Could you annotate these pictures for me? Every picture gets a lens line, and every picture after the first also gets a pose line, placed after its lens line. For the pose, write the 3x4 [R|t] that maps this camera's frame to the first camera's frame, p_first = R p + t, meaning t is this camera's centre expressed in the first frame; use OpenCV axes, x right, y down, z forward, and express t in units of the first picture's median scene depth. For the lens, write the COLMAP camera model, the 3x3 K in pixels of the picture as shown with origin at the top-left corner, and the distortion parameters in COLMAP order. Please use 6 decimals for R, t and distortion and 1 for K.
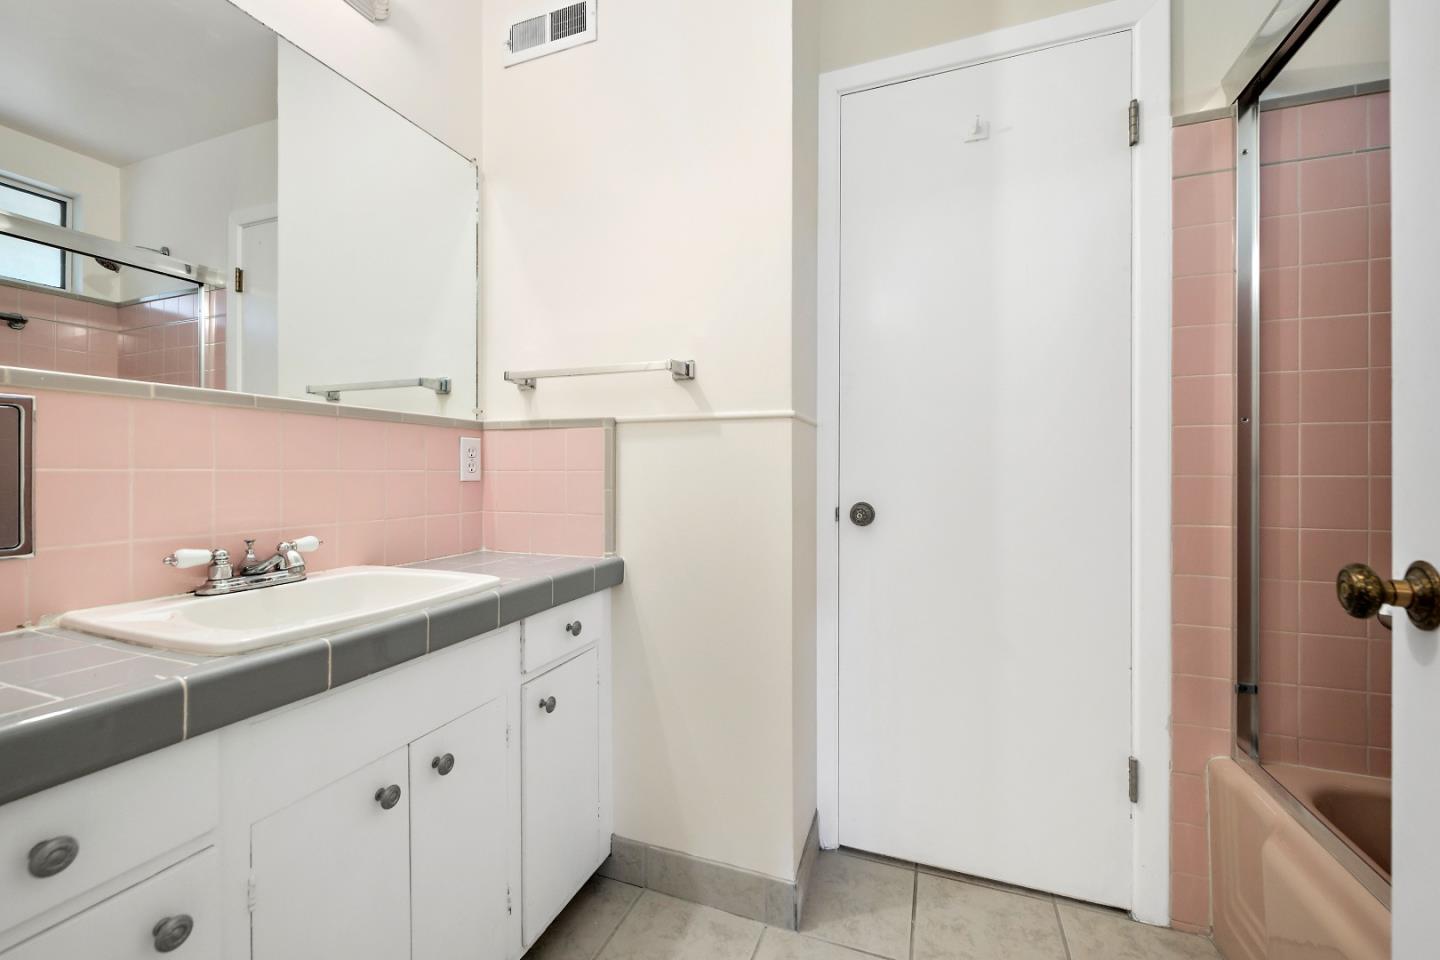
lens RADIAL K [[571.1, 0, 720.2], [0, 571.1, 476.3], [0, 0, 1]] dist [-0.018040, -0.000120]
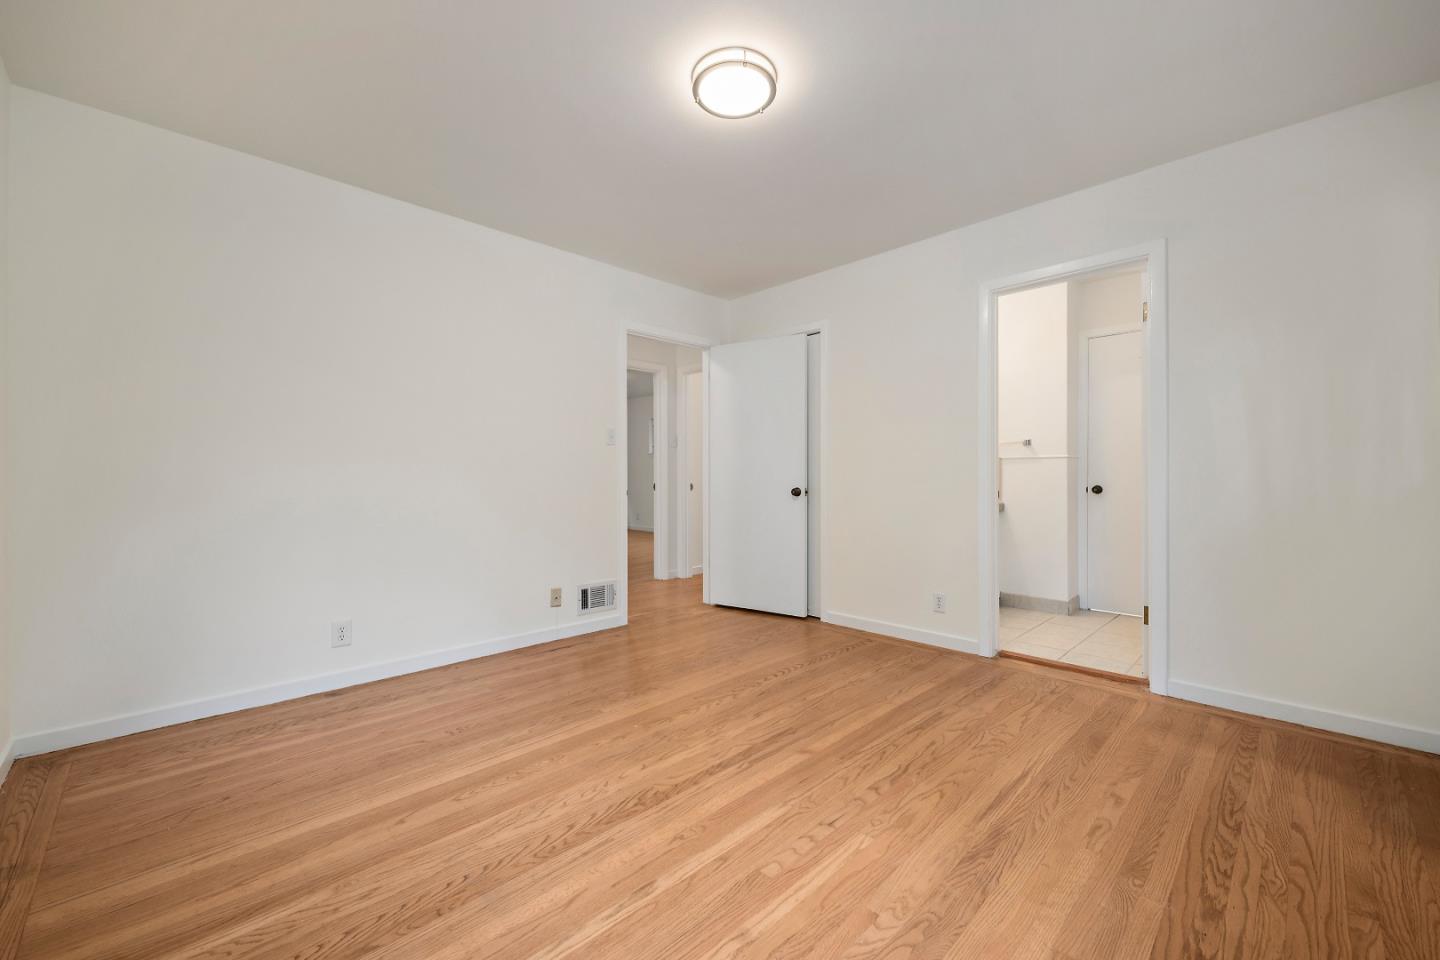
lens RADIAL K [[571.1, 0, 719.8], [0, 571.1, 483.0], [0, 0, 1]] dist [-0.018040, -0.000120]
pose [[0.905392, -0.000380, -0.424576, -0.263140], [0.003370, 0.999975, 0.006290, 0.011970], [0.424563, -0.007126, 0.905370, -2.484987]]
